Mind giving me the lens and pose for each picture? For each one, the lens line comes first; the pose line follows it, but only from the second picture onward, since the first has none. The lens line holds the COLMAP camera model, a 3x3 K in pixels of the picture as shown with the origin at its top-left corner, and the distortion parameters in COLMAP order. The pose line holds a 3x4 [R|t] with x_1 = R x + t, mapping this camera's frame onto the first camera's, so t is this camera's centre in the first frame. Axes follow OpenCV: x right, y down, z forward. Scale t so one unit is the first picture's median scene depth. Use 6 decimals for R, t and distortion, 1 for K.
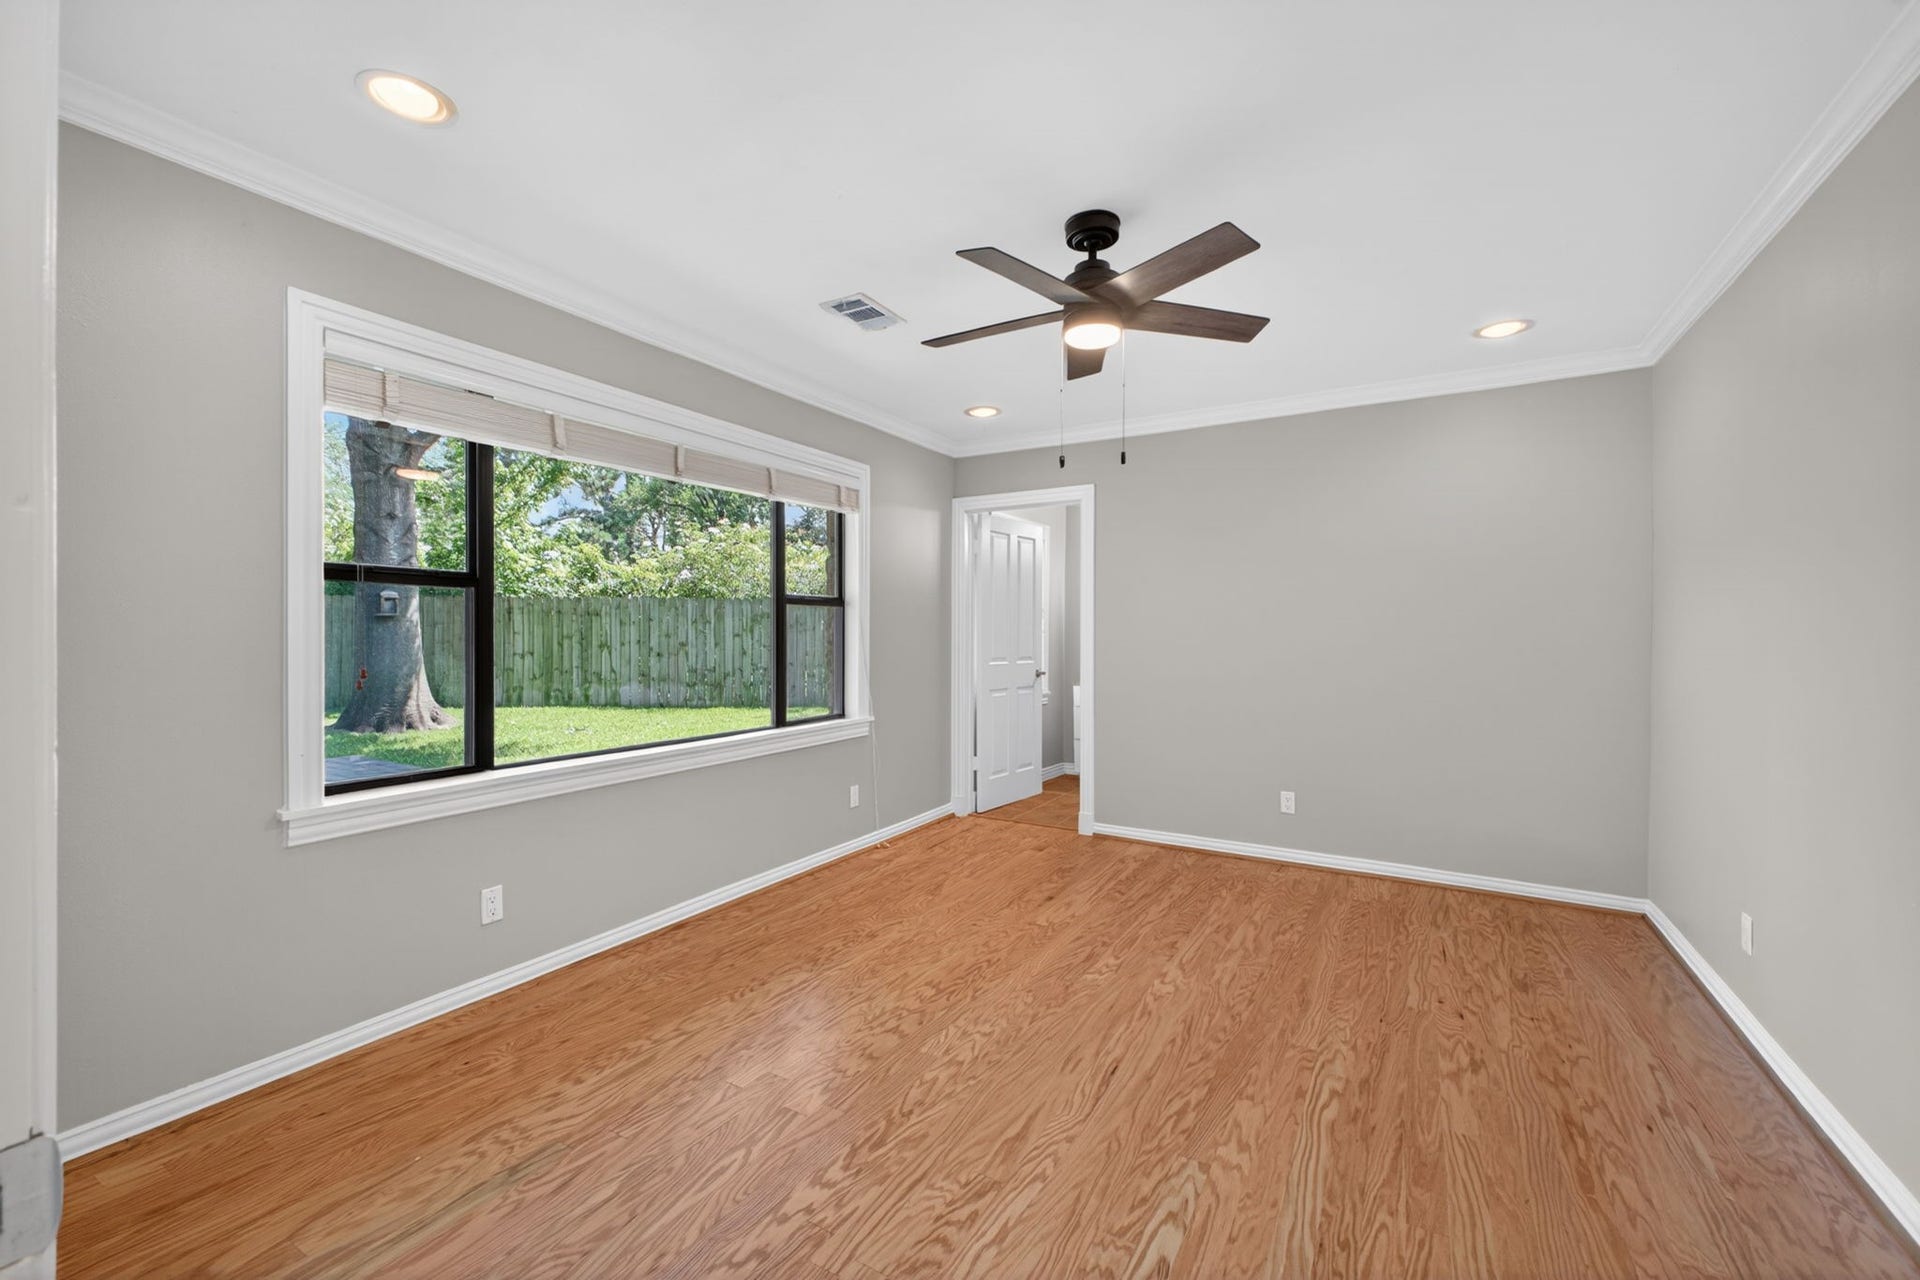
lens RADIAL K [[792.0, 0, 952.2], [0, 792.0, 634.5], [0, 0, 1]] dist [0.008696, -0.000935]
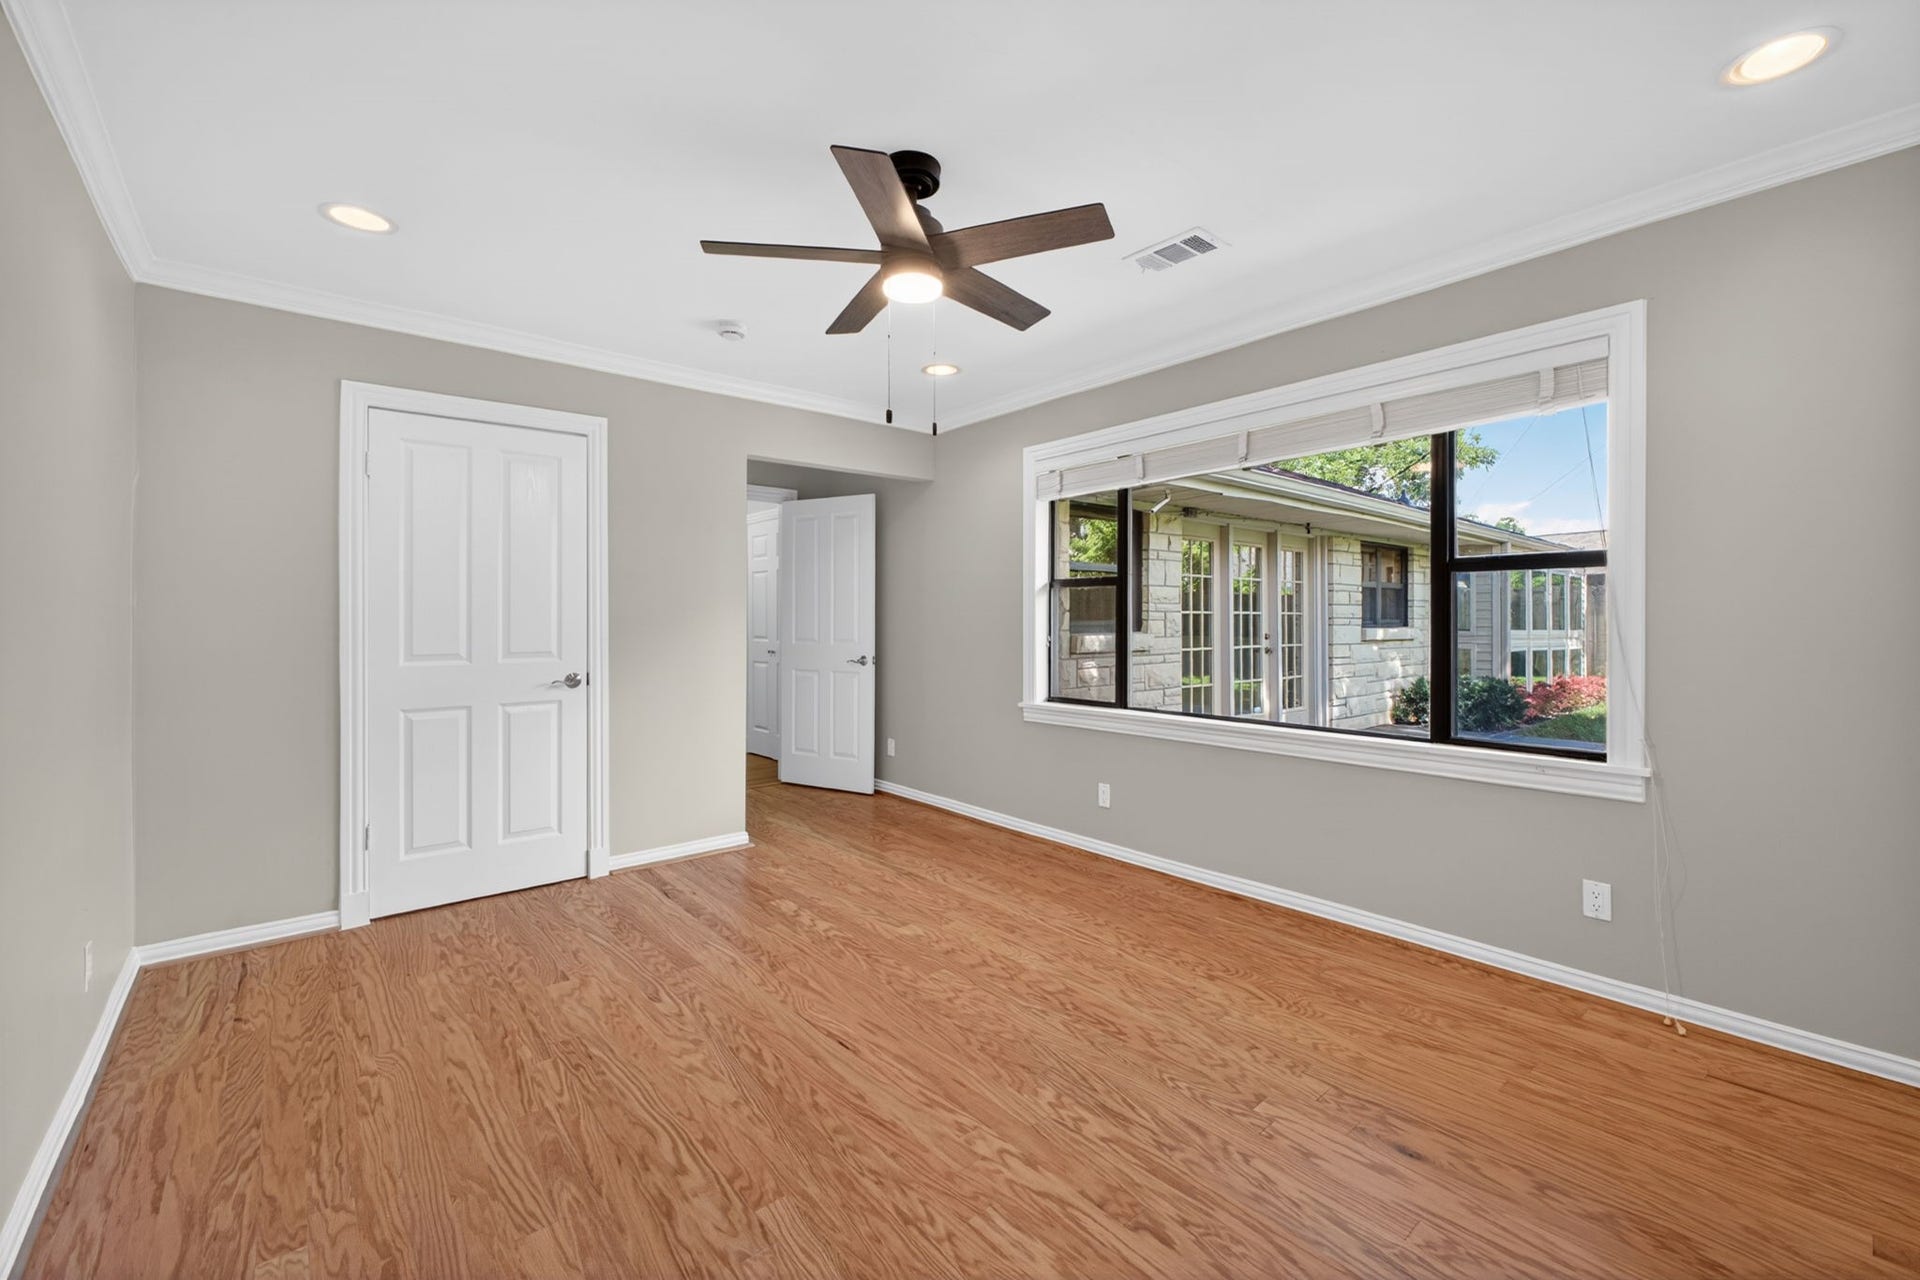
lens RADIAL K [[792.0, 0, 957.3], [0, 792.0, 622.3], [0, 0, 1]] dist [0.008696, -0.000935]
pose [[-0.331268, 0.003038, -0.943532, 1.093879], [0.001185, 0.999995, 0.002804, 0.006479], [0.943536, -0.000189, -0.331270, 1.451314]]
